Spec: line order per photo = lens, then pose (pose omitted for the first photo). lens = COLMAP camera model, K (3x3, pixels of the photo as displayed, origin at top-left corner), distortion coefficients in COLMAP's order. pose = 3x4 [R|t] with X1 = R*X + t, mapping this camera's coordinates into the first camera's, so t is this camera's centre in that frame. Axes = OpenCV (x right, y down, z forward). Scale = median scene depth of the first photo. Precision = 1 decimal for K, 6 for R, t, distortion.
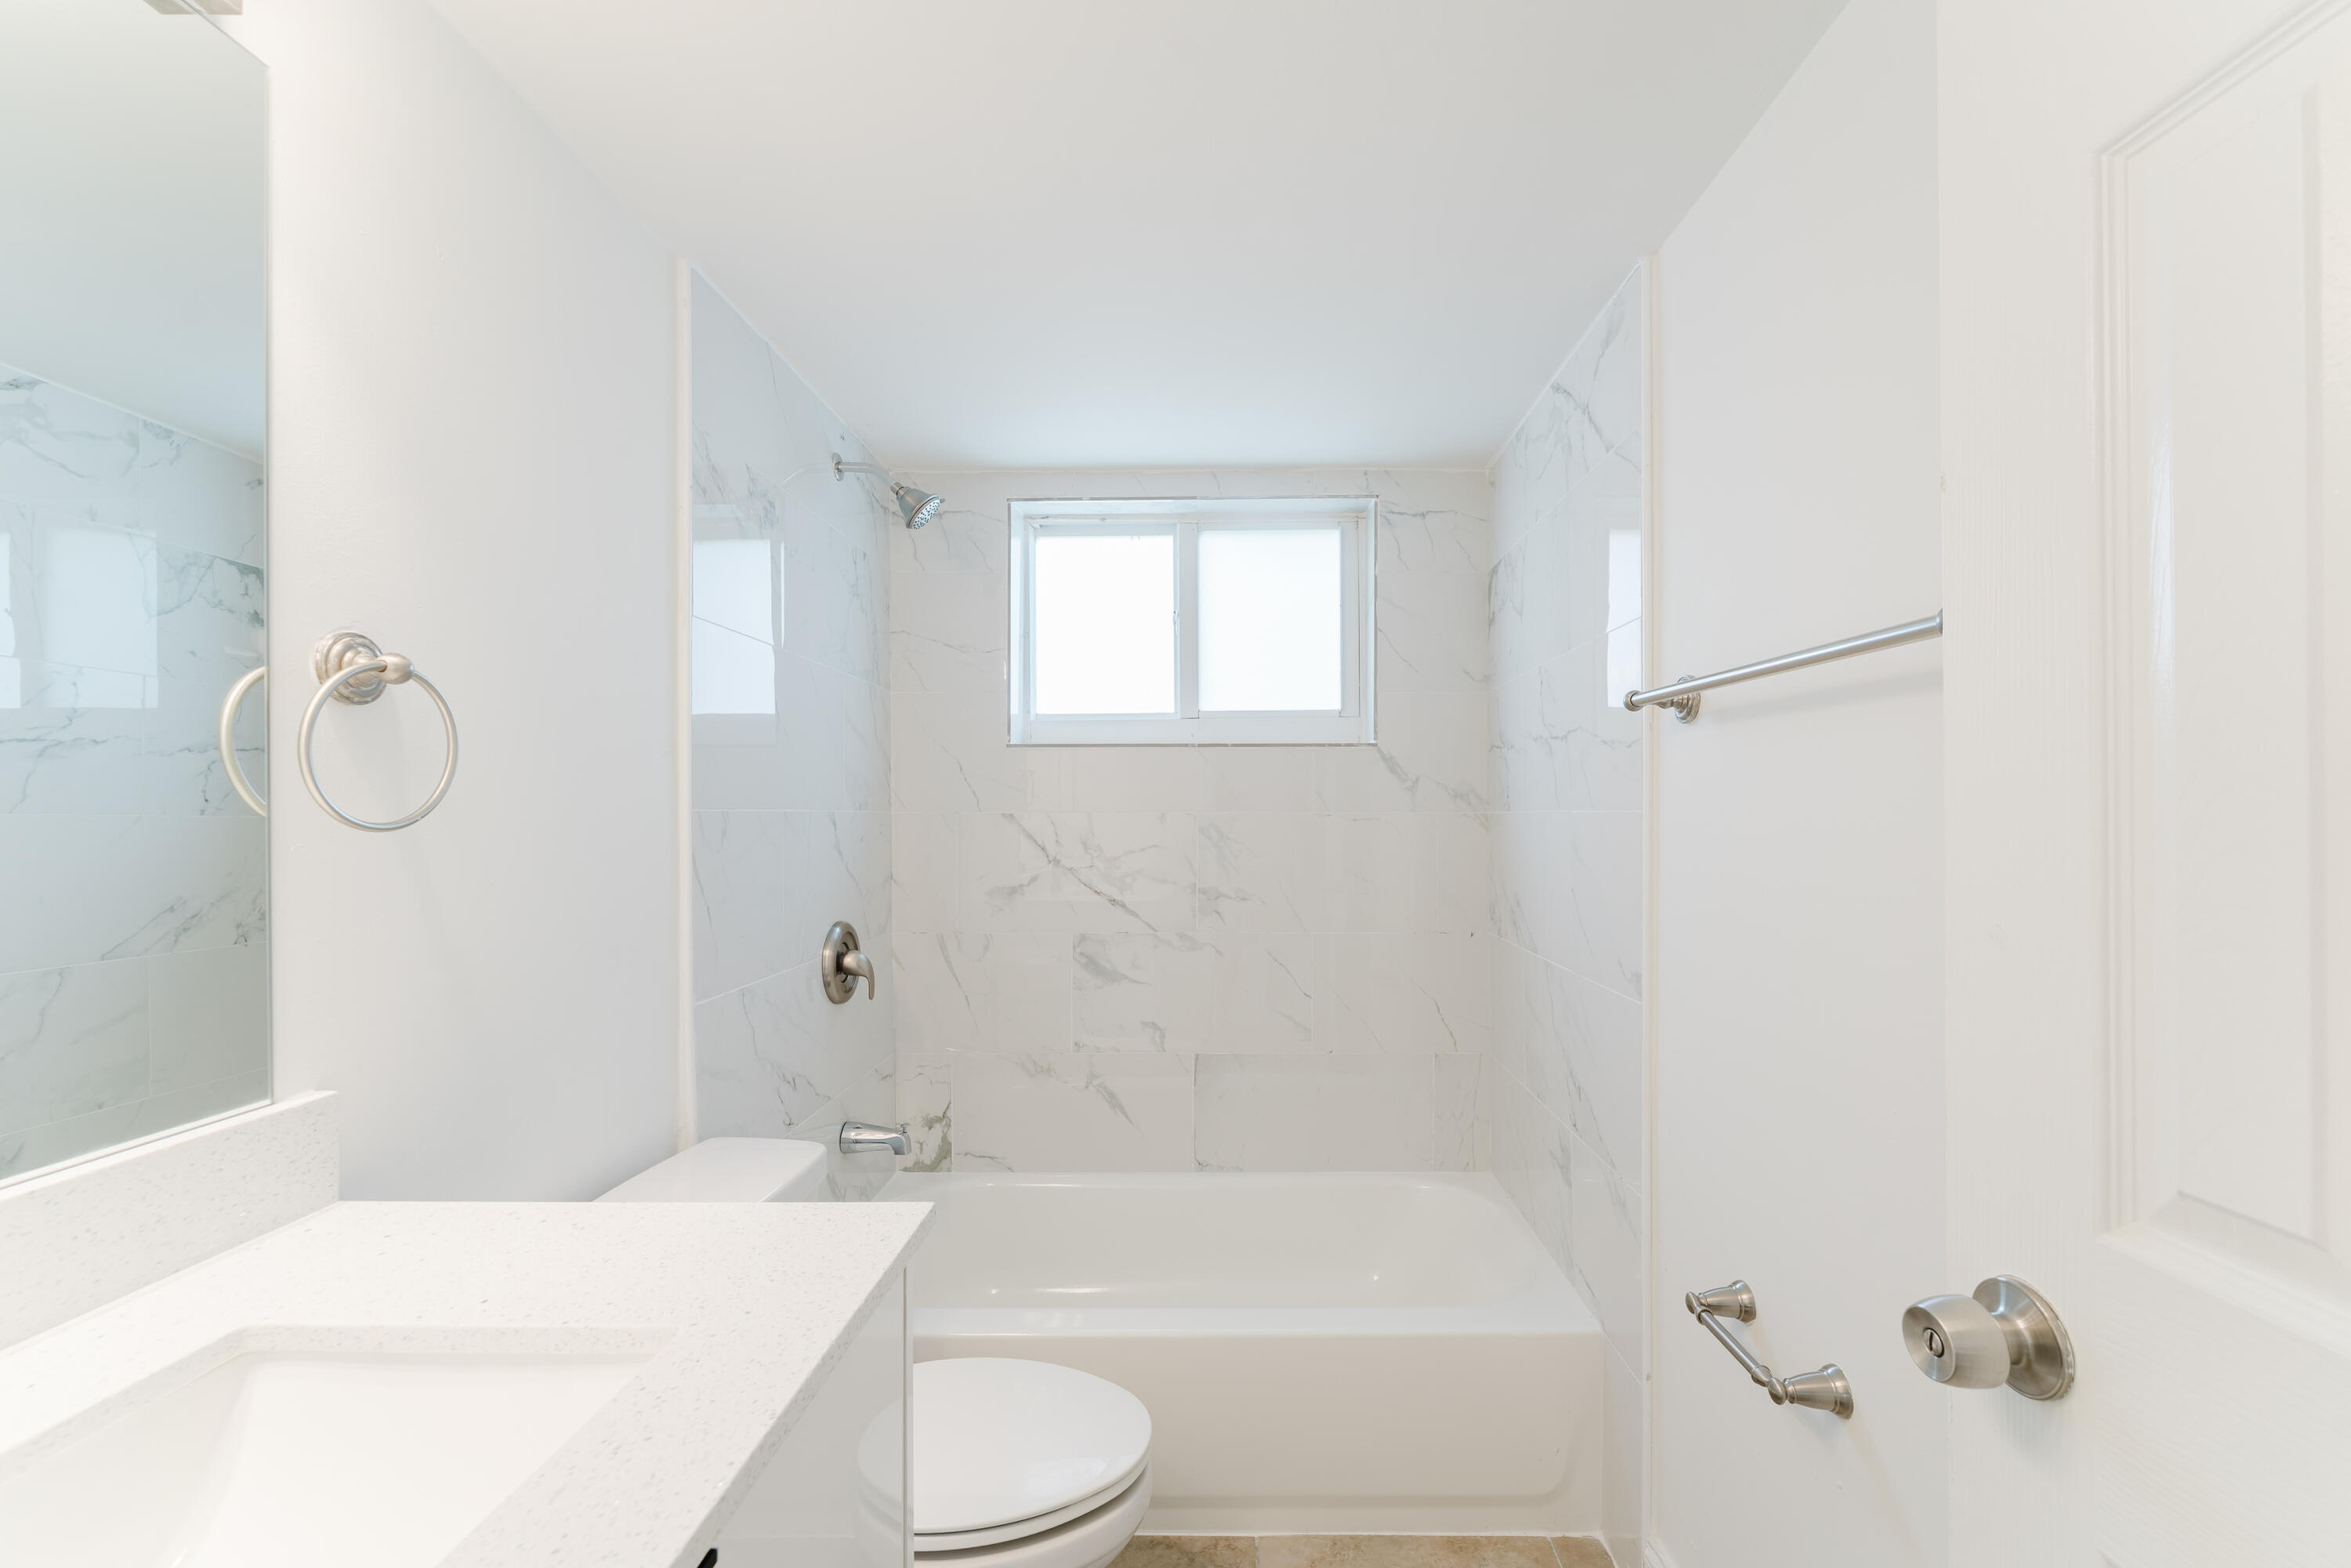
lens RADIAL K [[950.4, 0, 1208.5], [0, 950.4, 827.3], [0, 0, 1]] dist [-0.003767, -0.000266]
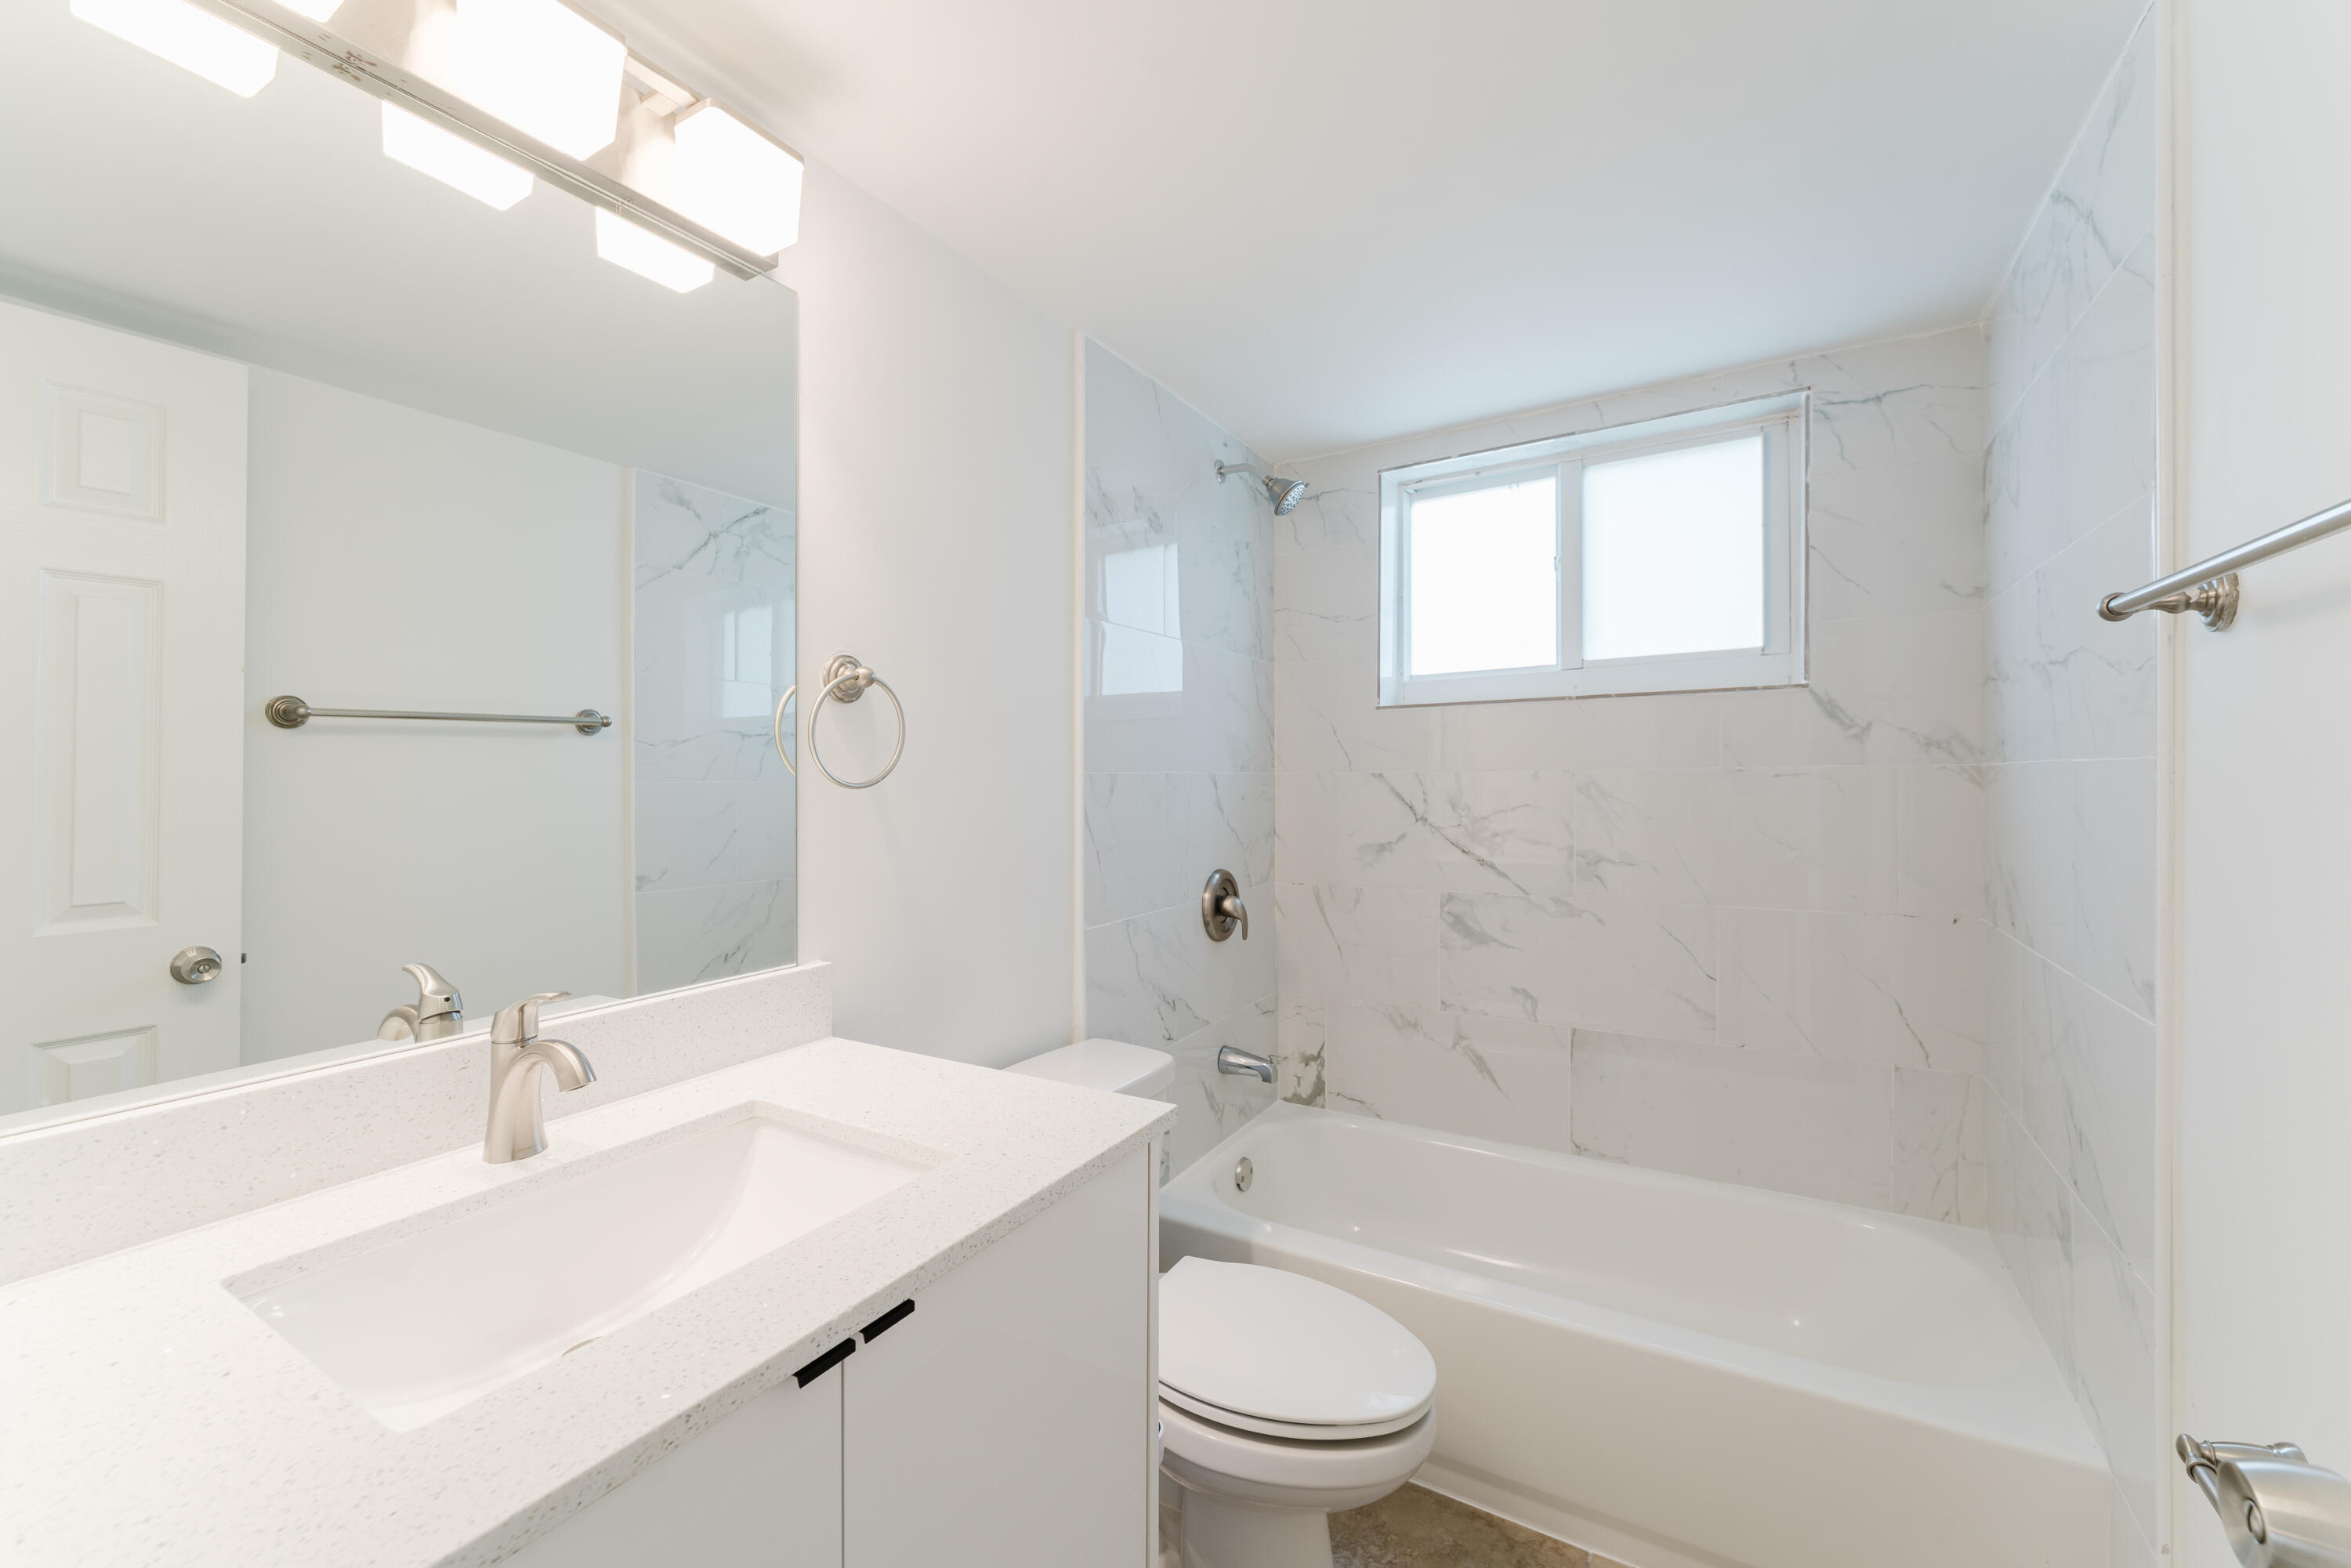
lens RADIAL K [[950.4, 0, 1191.4], [0, 950.4, 785.5], [0, 0, 1]] dist [-0.003767, -0.000266]
pose [[0.854505, -0.005793, -0.519411, 0.182120], [0.003050, 0.999977, -0.006136, 0.005530], [0.519435, 0.003659, 0.854502, 0.007475]]
